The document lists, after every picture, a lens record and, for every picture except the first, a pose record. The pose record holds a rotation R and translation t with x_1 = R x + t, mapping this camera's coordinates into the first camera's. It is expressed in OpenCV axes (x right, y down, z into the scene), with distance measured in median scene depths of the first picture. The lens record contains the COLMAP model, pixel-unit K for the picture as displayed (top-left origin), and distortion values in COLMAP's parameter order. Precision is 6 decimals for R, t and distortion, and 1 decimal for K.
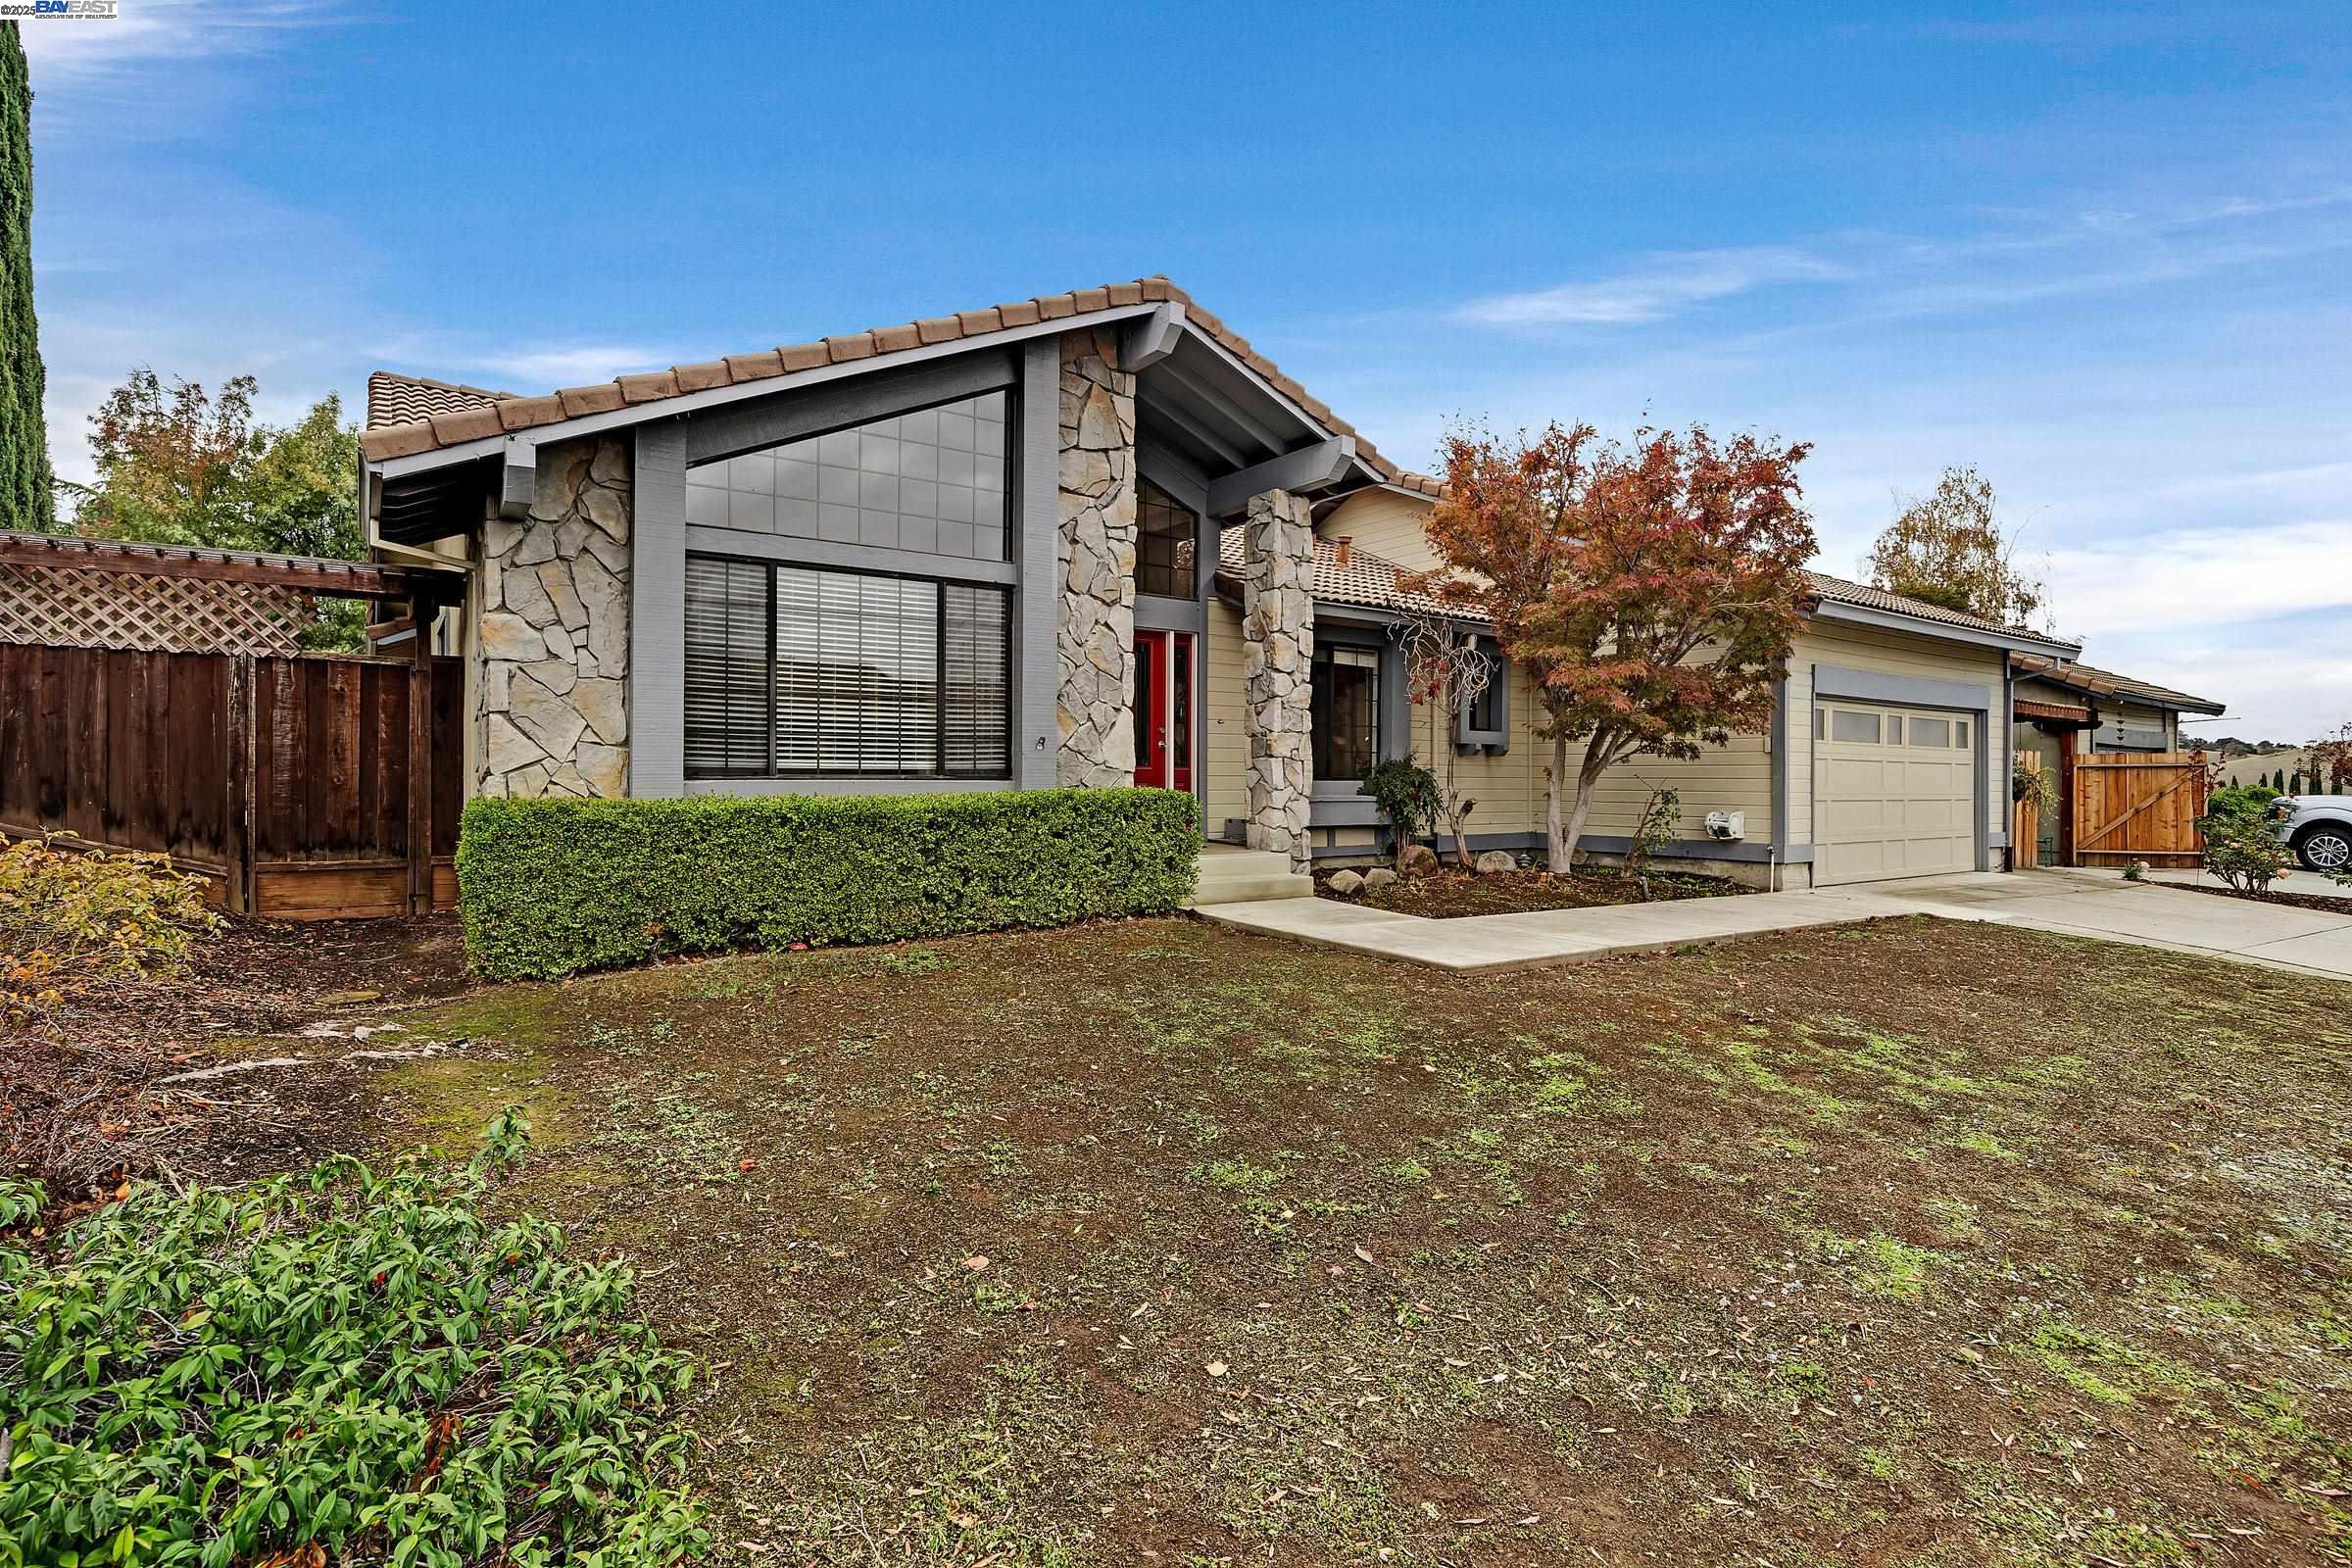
lens RADIAL K [[1148.0, 0, 1185.7], [0, 1148.0, 787.6], [0, 0, 1]] dist [0.000316, 0.000012]
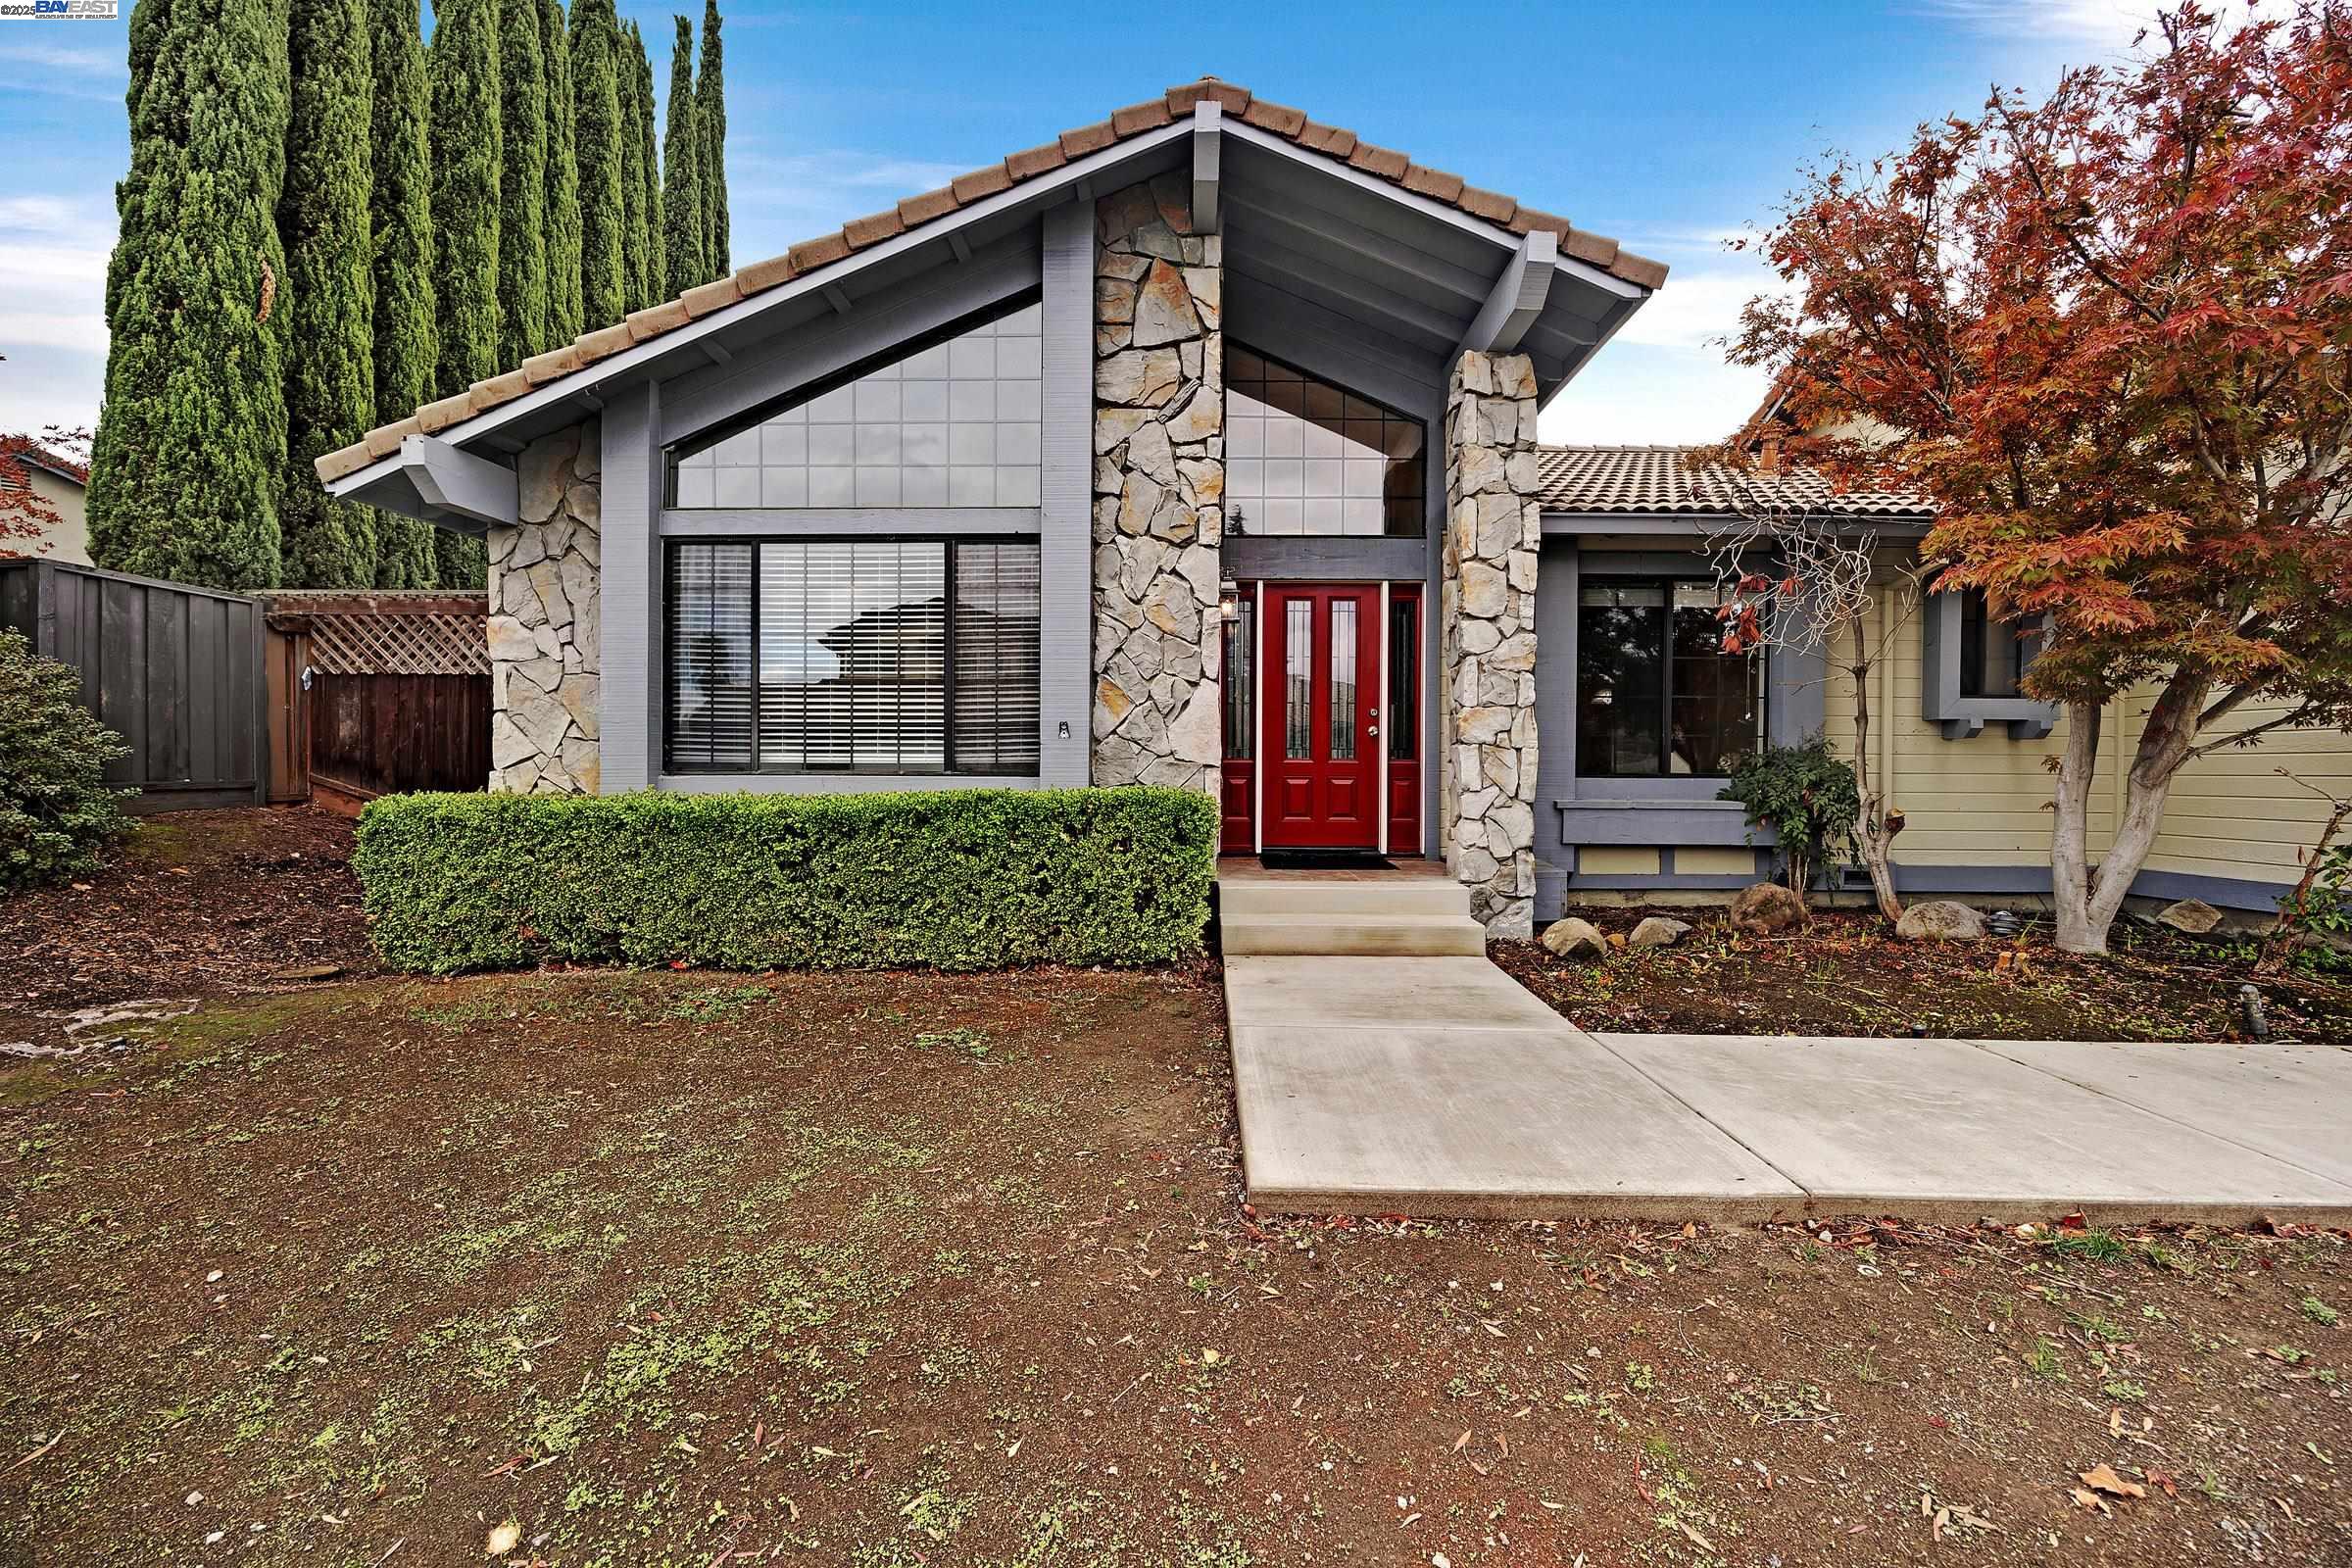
lens RADIAL K [[981.3, 0, 1176.0], [0, 981.3, 784.0], [0, 0, 1]] dist [-0.012587, 0.000016]
pose [[0.805717, 0.007780, -0.592249, 0.320729], [-0.005838, 0.999969, 0.005194, -0.005261], [0.592271, -0.000727, 0.805738, 0.481851]]
